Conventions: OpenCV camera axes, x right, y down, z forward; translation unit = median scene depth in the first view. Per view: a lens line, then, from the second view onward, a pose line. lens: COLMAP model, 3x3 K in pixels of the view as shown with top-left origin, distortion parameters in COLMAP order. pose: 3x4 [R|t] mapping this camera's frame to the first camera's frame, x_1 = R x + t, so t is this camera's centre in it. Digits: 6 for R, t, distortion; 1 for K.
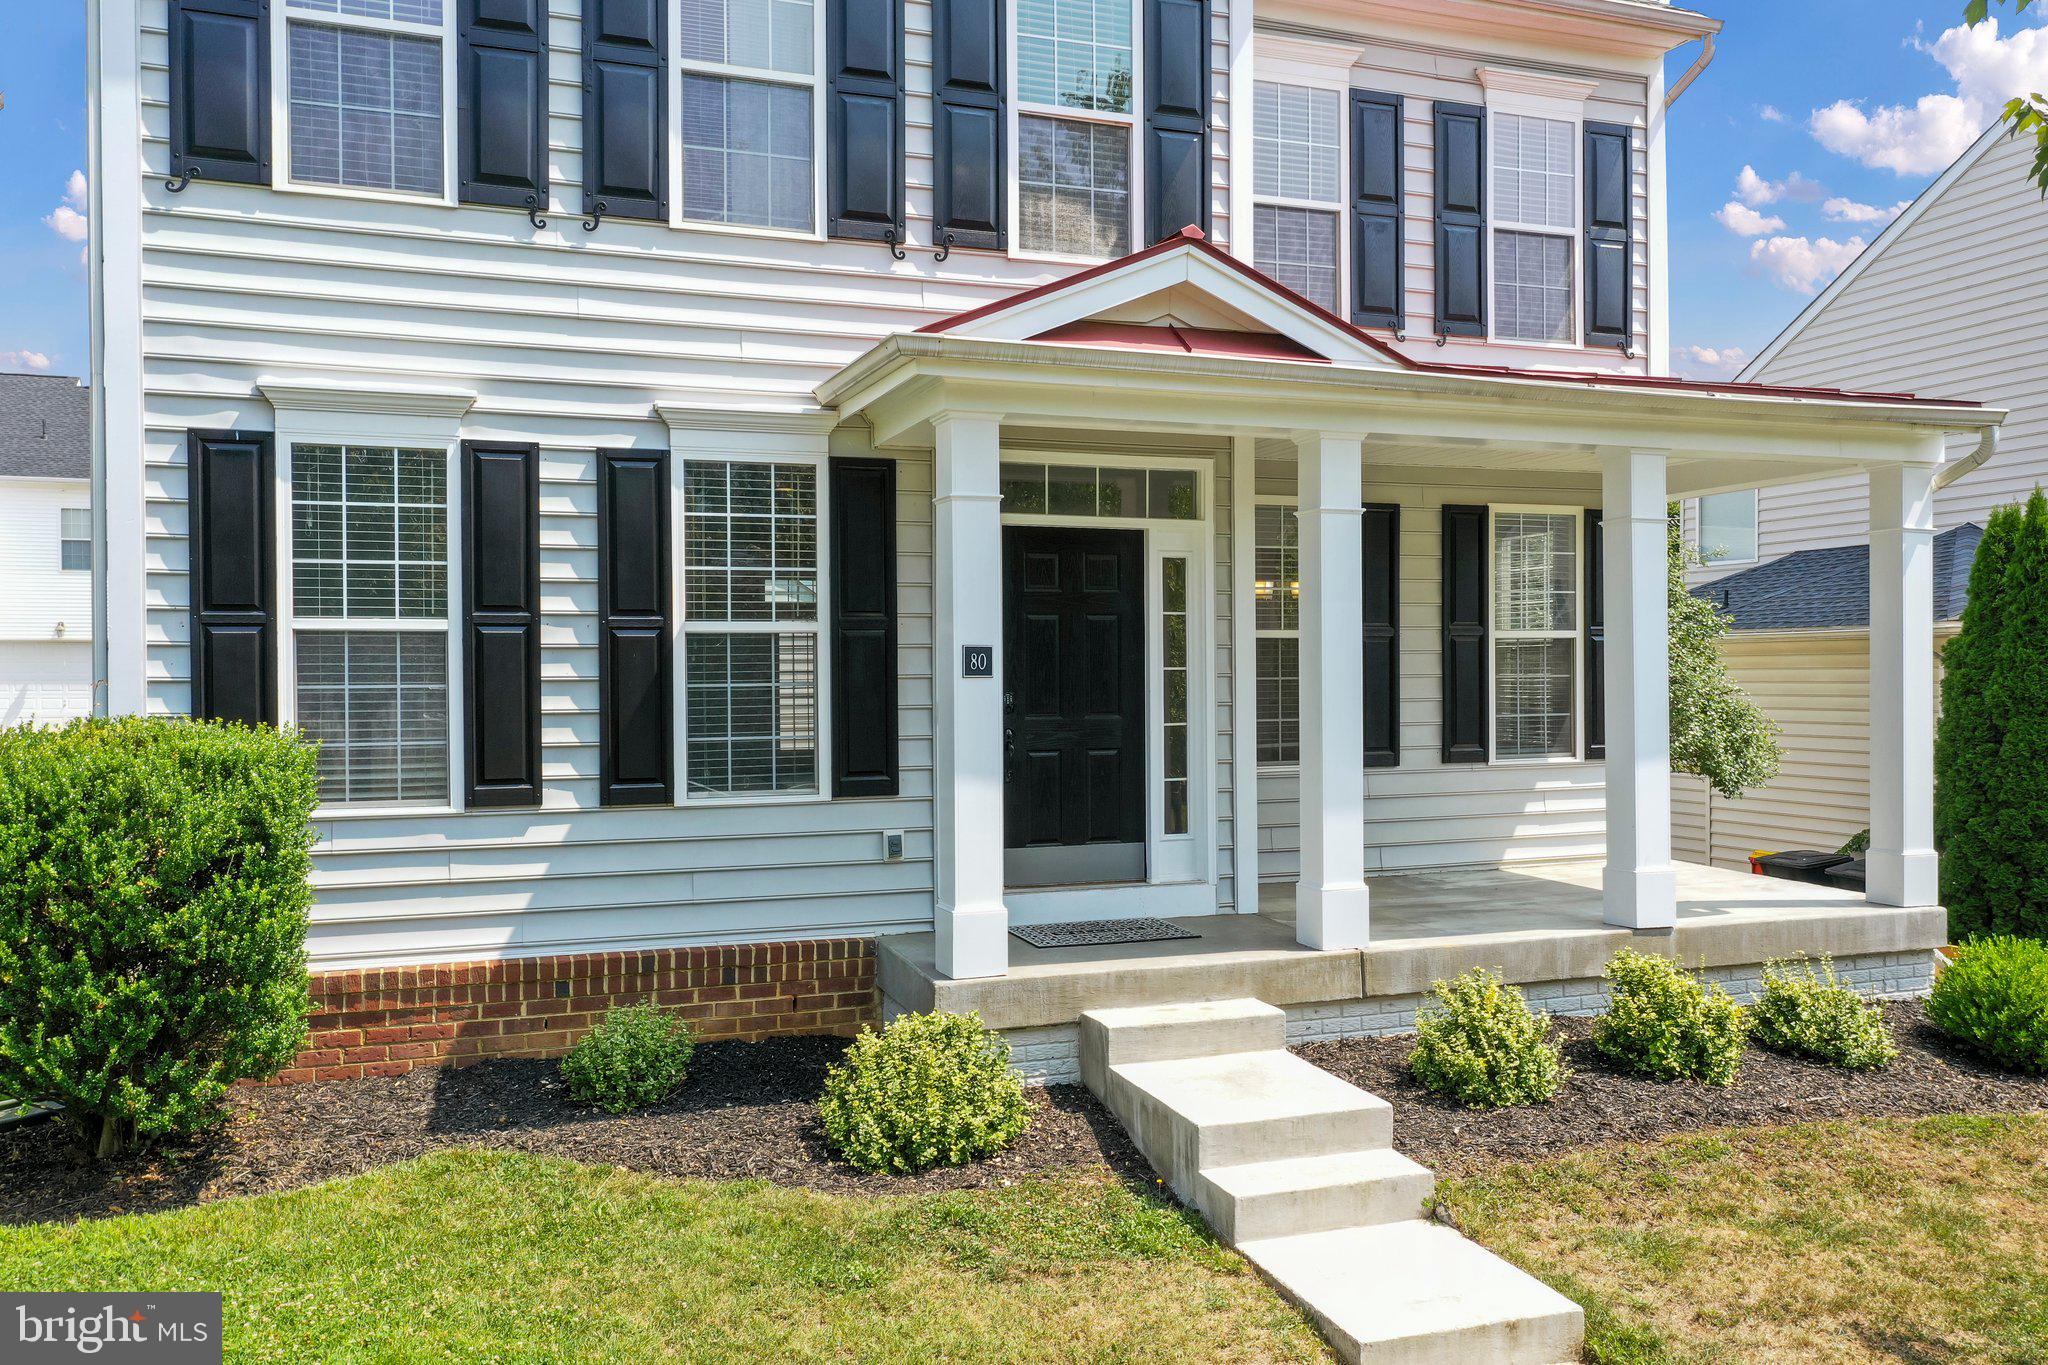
lens RADIAL K [[1629.4, 0, 1017.9], [0, 1629.4, 691.3], [0, 0, 1]] dist [0.007345, -0.000360]
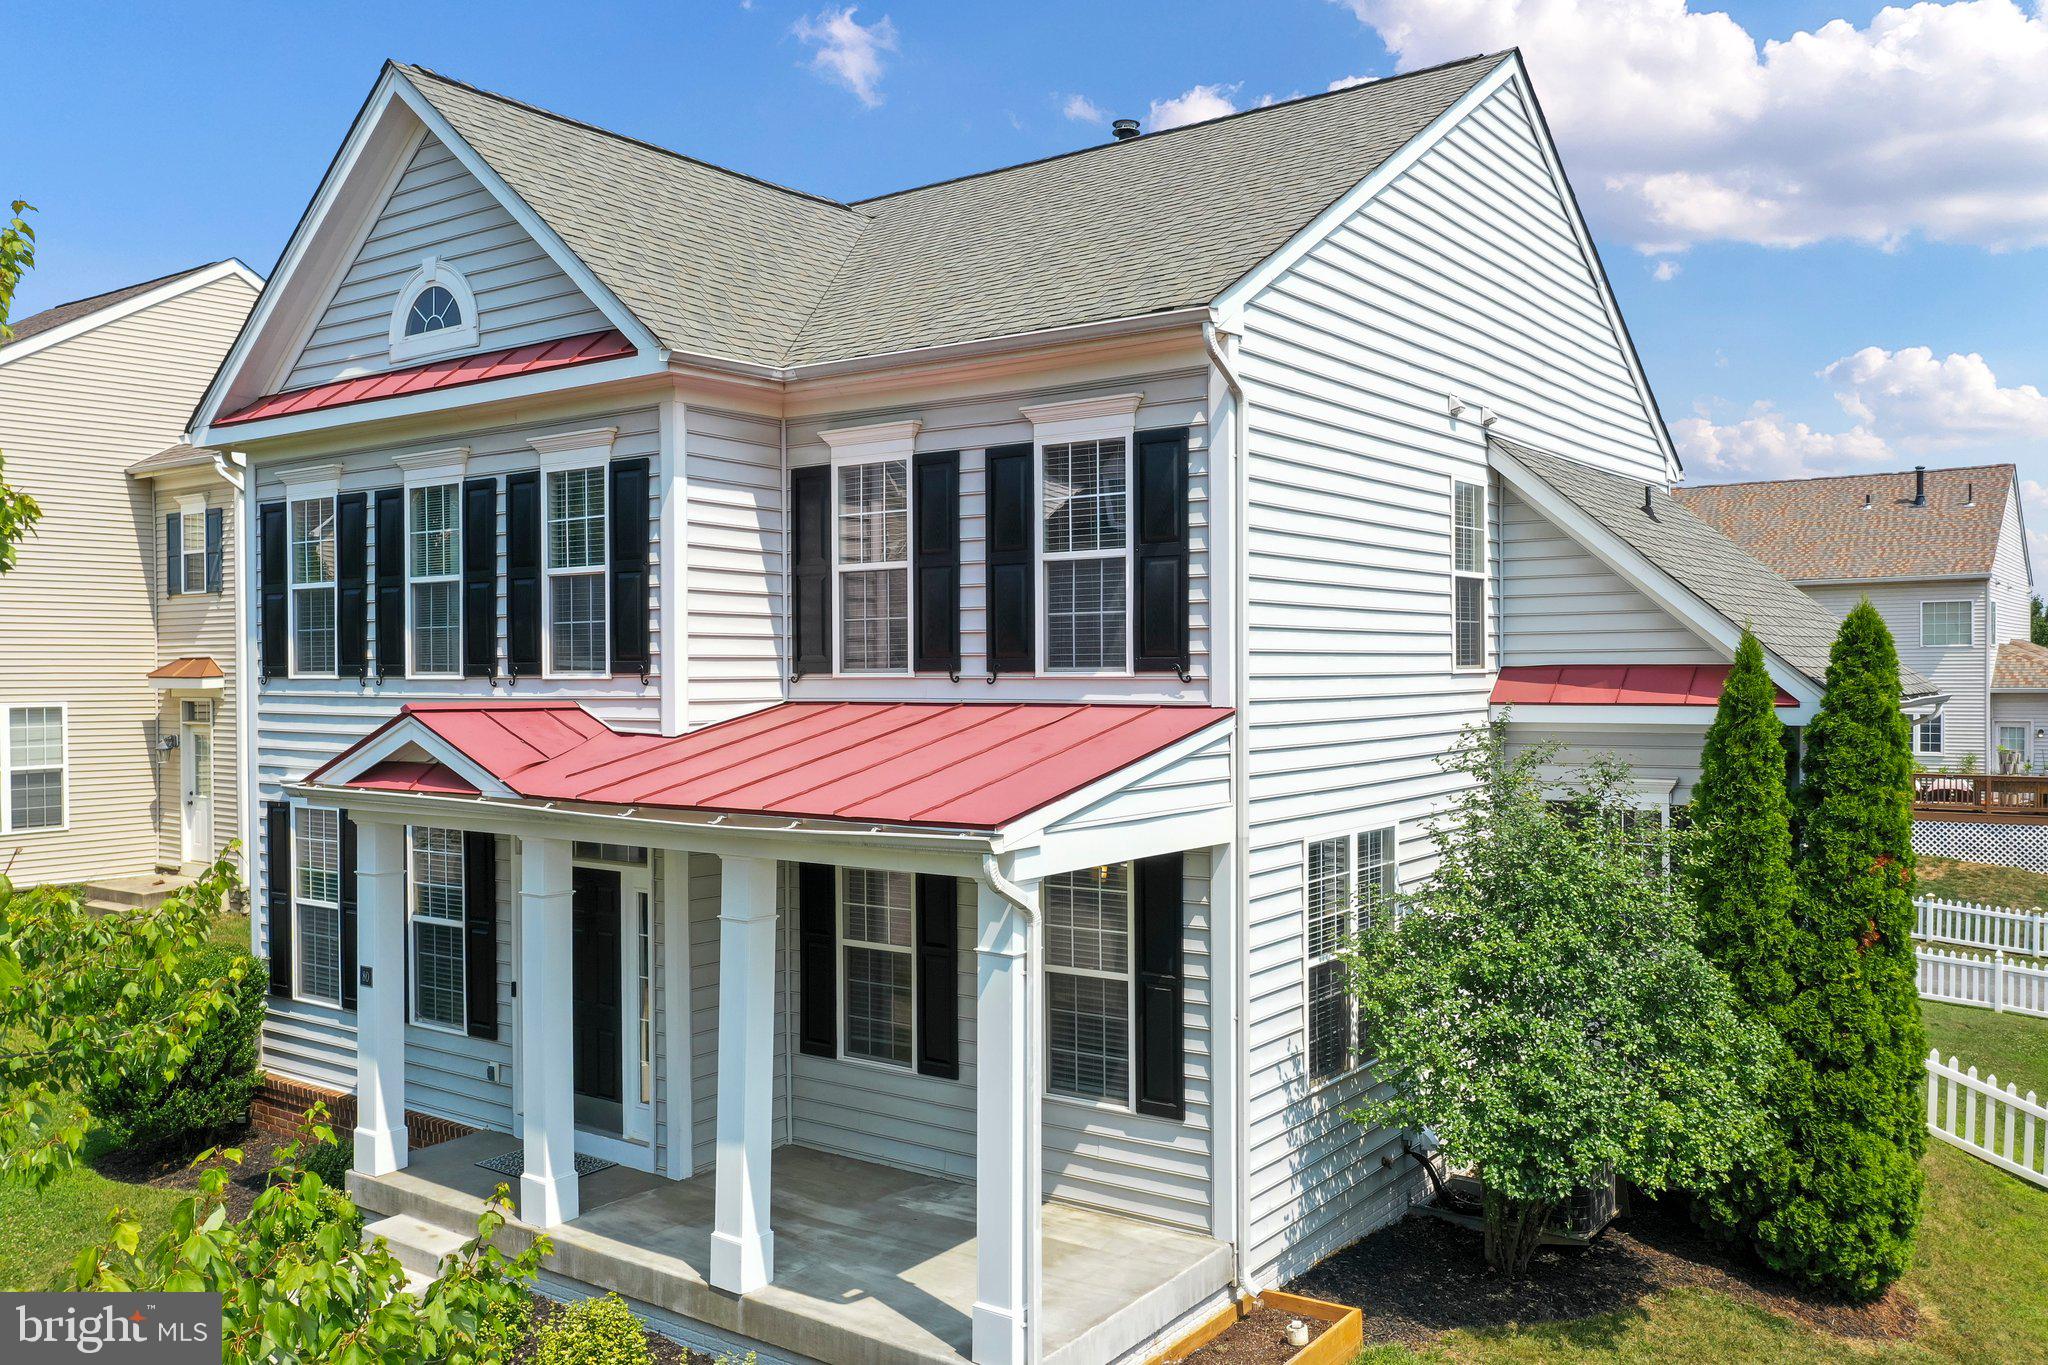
lens RADIAL K [[1629.4, 0, 1010.1], [0, 1629.4, 680.9], [0, 0, 1]] dist [0.007345, -0.000360]
pose [[0.555604, 0.009196, -0.831396, 1.538056], [-0.004757, 0.999958, 0.007881, -0.302293], [0.831434, -0.000424, 0.555624, 0.592979]]
